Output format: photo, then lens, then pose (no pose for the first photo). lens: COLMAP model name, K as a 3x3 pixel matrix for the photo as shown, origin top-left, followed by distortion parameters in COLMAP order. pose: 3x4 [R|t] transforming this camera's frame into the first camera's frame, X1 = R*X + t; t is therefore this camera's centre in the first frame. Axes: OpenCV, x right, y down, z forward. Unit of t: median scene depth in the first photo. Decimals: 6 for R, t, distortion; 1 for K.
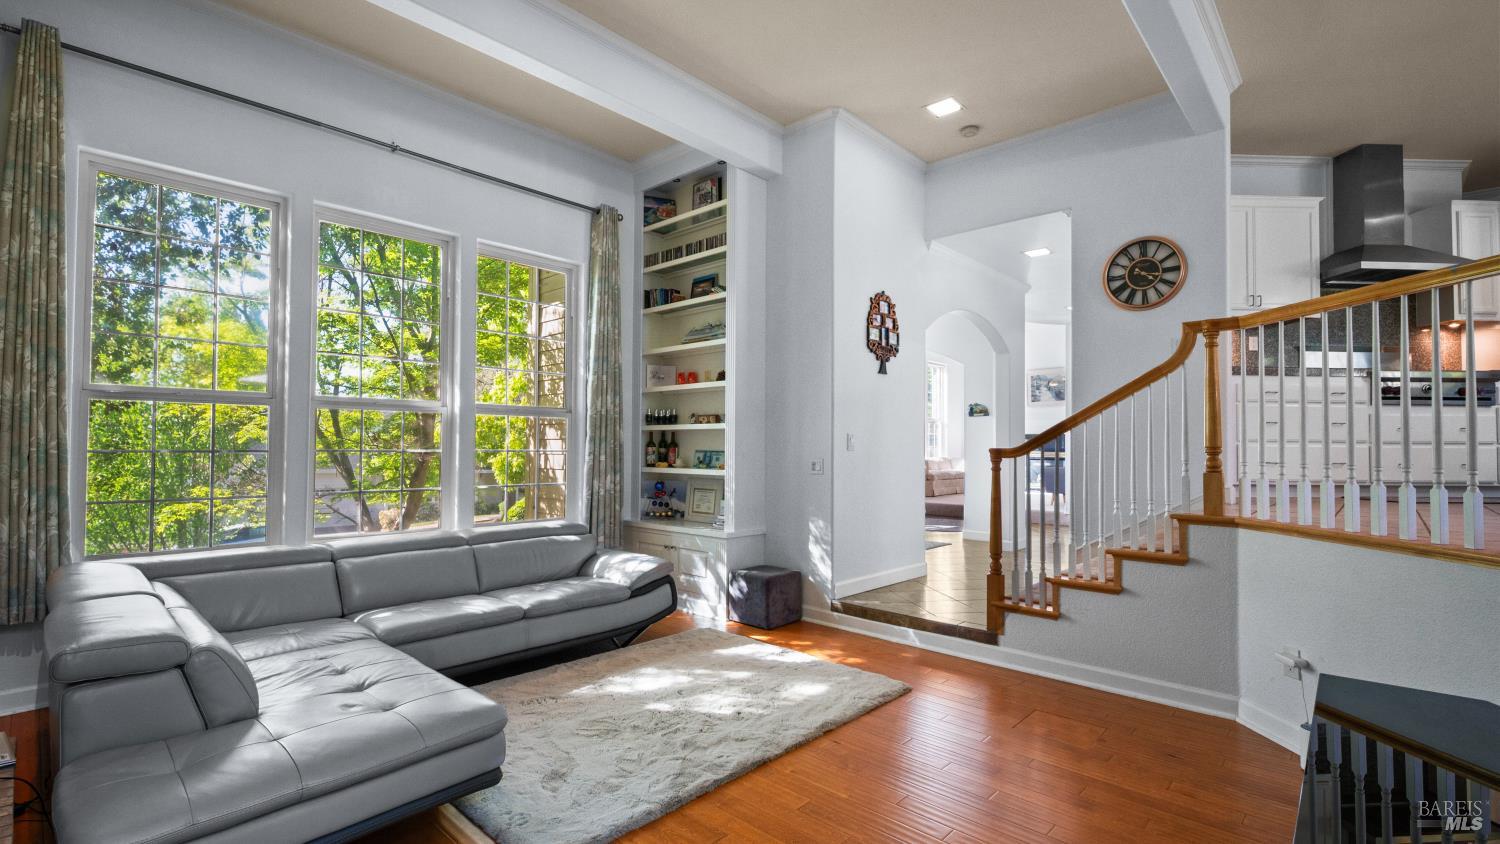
lens RADIAL K [[675.7, 0, 752.4], [0, 675.7, 429.8], [0, 0, 1]] dist [-0.002815, -0.000297]
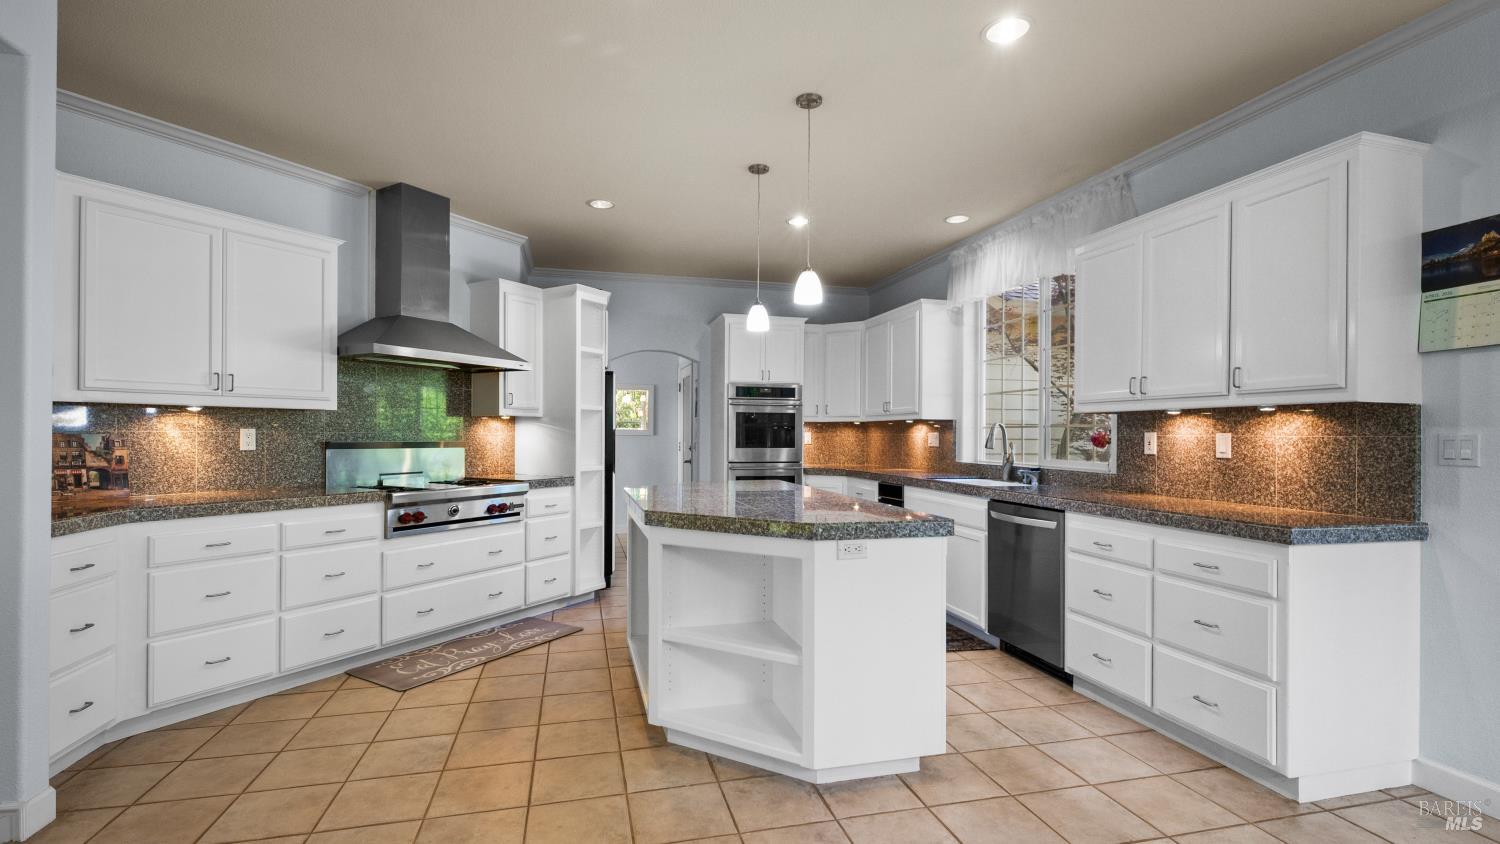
lens RADIAL K [[675.7, 0, 751.6], [0, 675.7, 428.0], [0, 0, 1]] dist [-0.002815, -0.000297]
pose [[0.544281, 0.001767, 0.838901, 0.481149], [-0.017561, 0.999803, 0.009287, -0.160444], [-0.838719, -0.019787, 0.544204, 0.248598]]
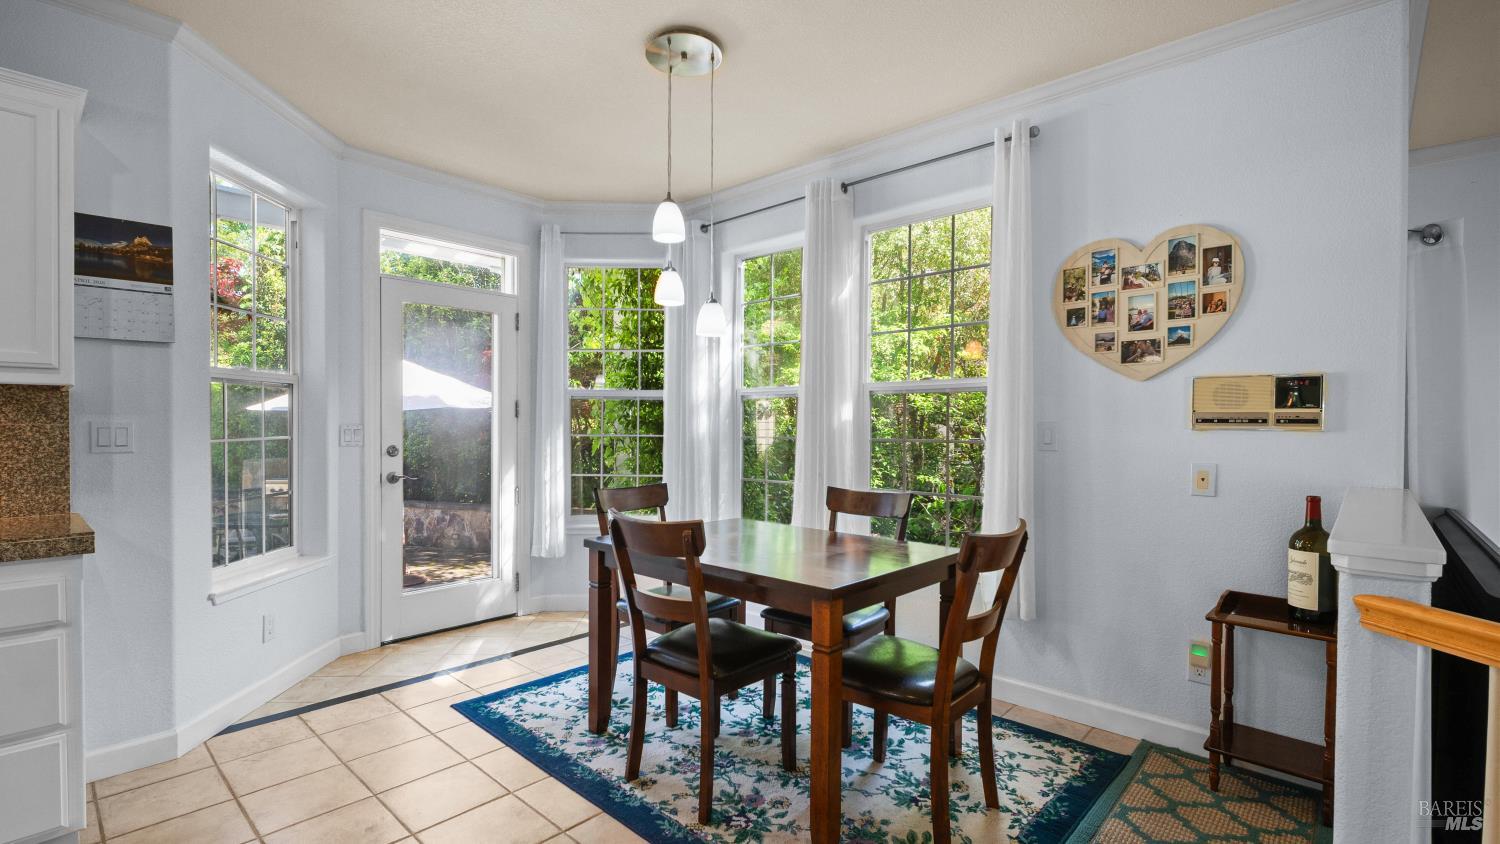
lens RADIAL K [[675.7, 0, 752.1], [0, 675.7, 430.6], [0, 0, 1]] dist [-0.002815, -0.000297]
pose [[-0.999959, -0.008529, -0.002997, 0.896350], [-0.008485, 0.999857, -0.014619, -0.141205], [0.003121, -0.014593, -0.999889, 0.921435]]
